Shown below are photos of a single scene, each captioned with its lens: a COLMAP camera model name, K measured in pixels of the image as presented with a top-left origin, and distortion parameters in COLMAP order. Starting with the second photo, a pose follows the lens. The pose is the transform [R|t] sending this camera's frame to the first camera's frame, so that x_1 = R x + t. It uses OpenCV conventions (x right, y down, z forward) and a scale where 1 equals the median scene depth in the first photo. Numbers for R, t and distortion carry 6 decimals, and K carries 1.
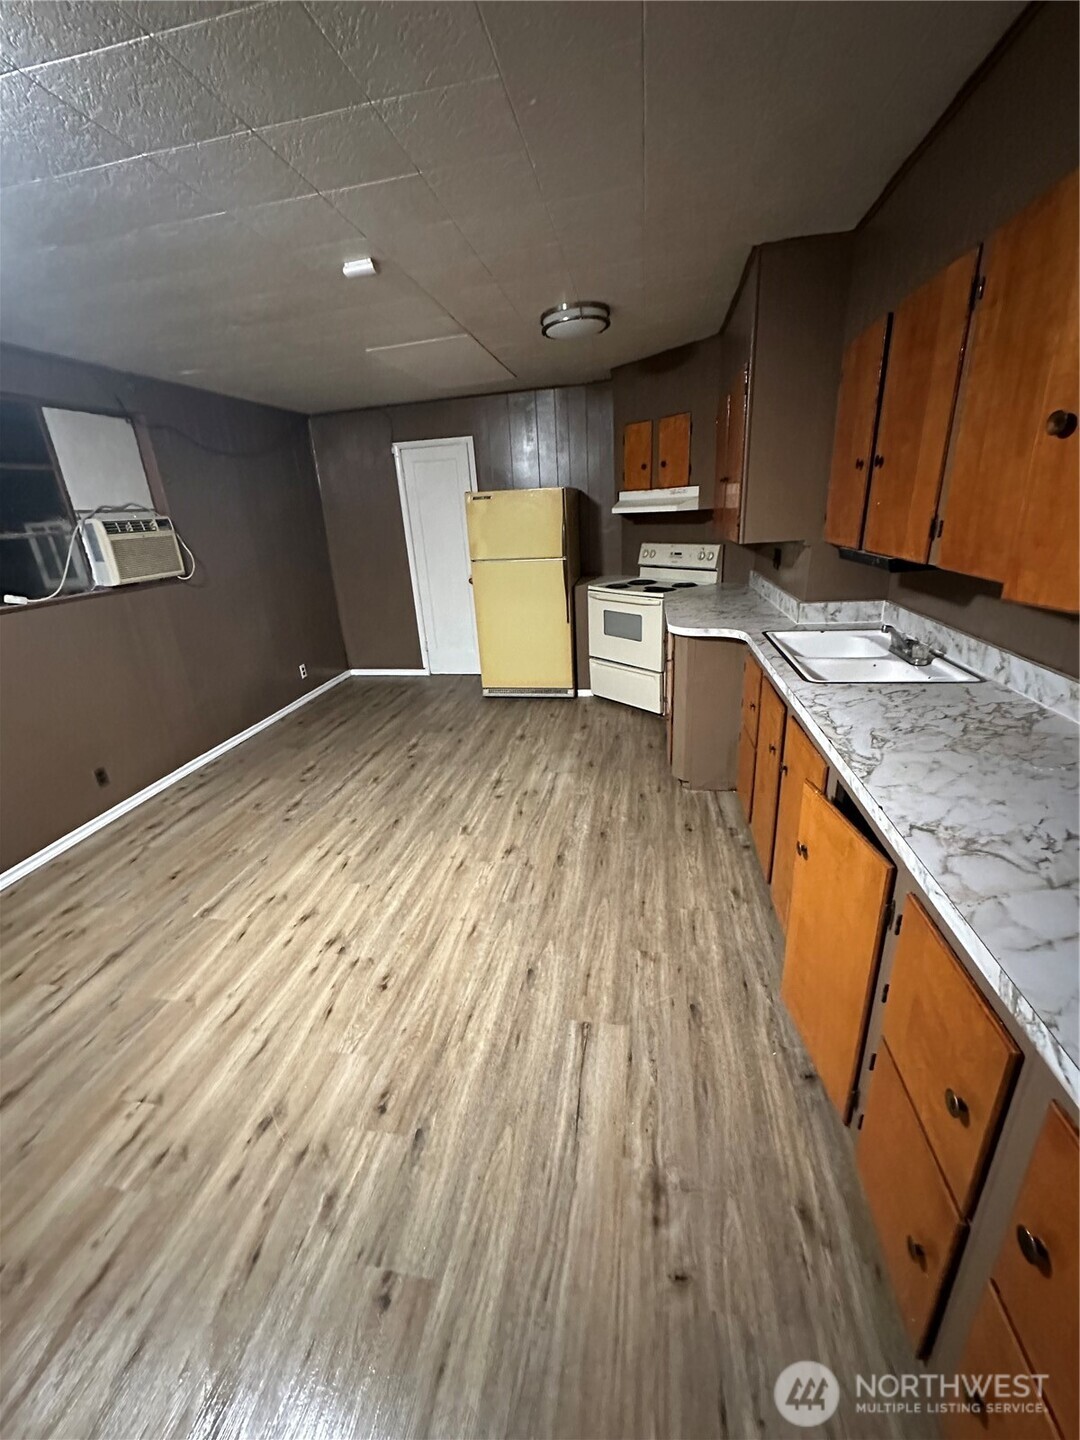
lens RADIAL K [[574.7, 0, 537.8], [0, 574.7, 719.8], [0, 0, 1]] dist [-0.004616, 0.000266]
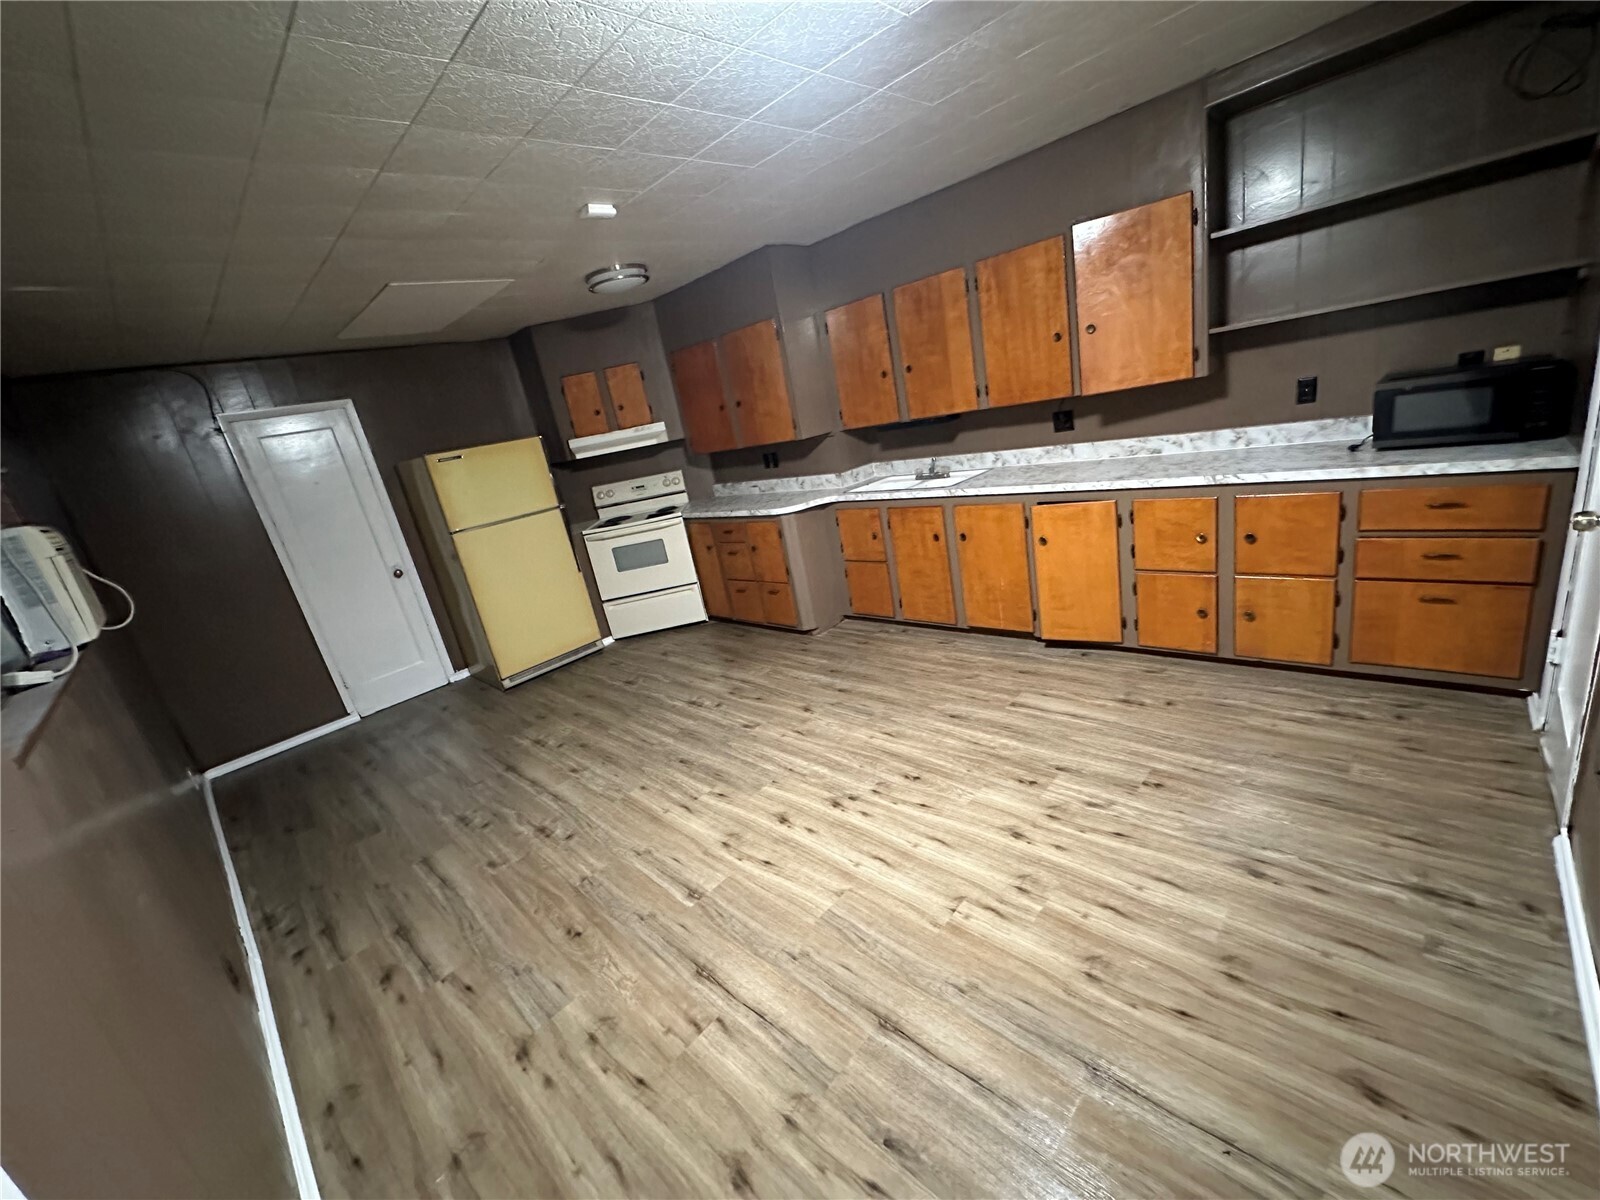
lens RADIAL K [[638.6, 0, 800.0], [0, 638.6, 600.0], [0, 0, 1]] dist [-0.004616, 0.000266]
pose [[0.551282, -0.286977, 0.783411, -0.970416], [0.428782, 0.902941, 0.029031, -0.004249], [-0.715705, 0.319908, 0.620826, 0.176069]]
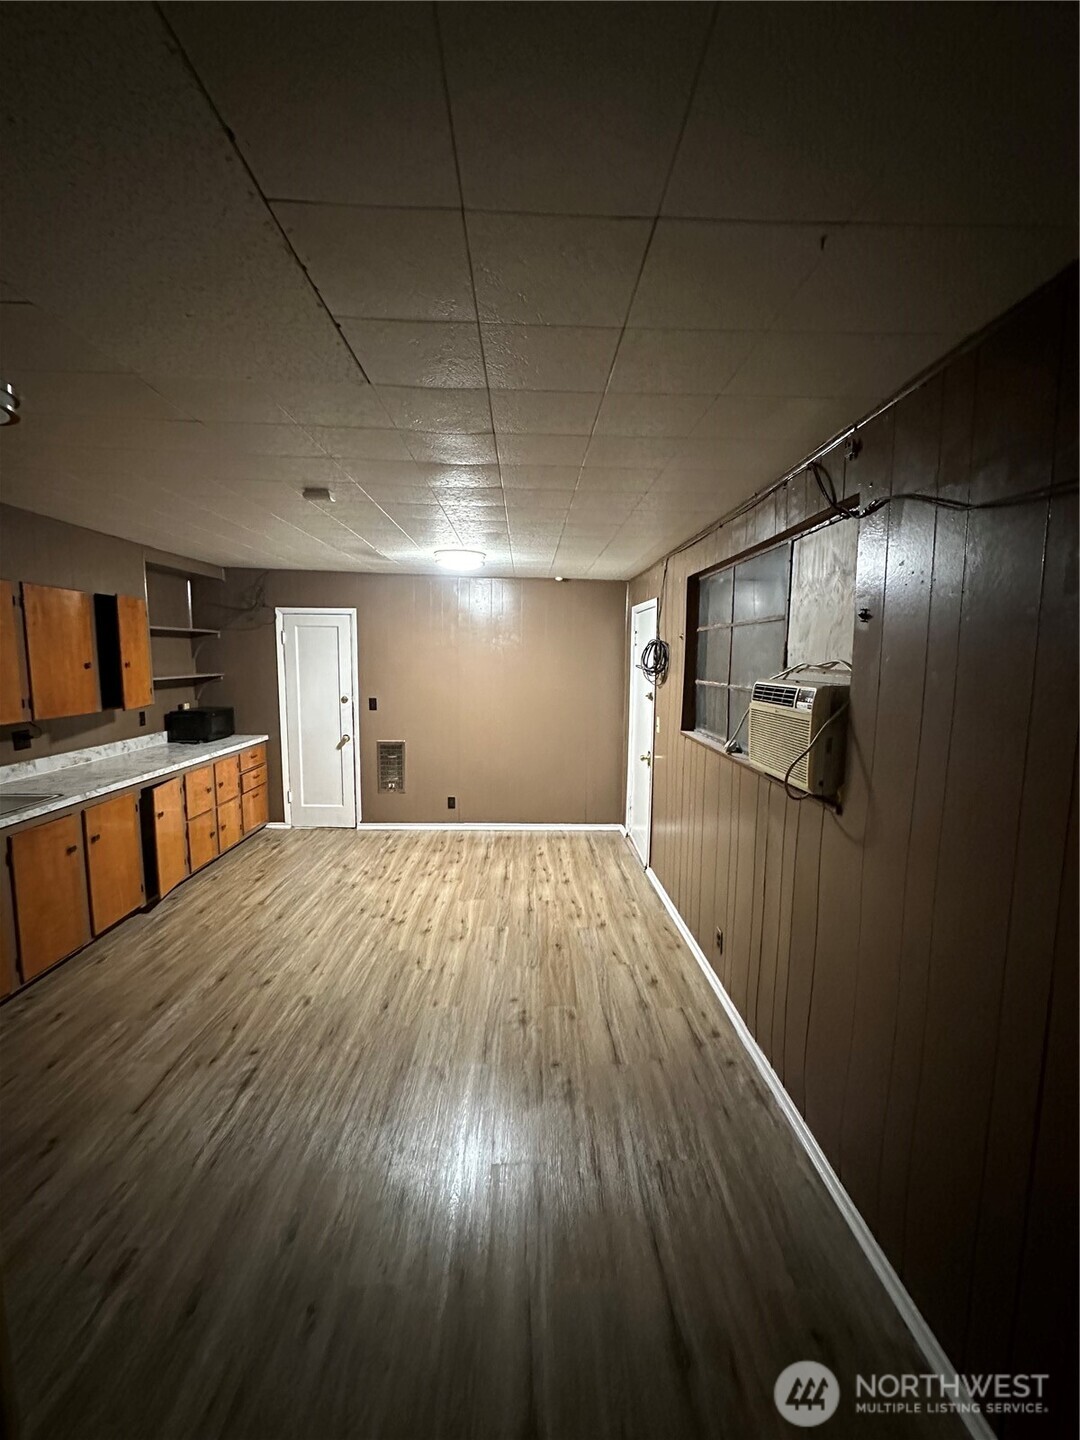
lens RADIAL K [[574.7, 0, 537.8], [0, 574.7, 719.8], [0, 0, 1]] dist [-0.004616, 0.000266]
pose [[-0.979304, 0.071554, -0.189323, -0.385275], [-0.023165, 0.889646, 0.456062, -0.726544], [0.201063, 0.451009, -0.869577, 1.836259]]
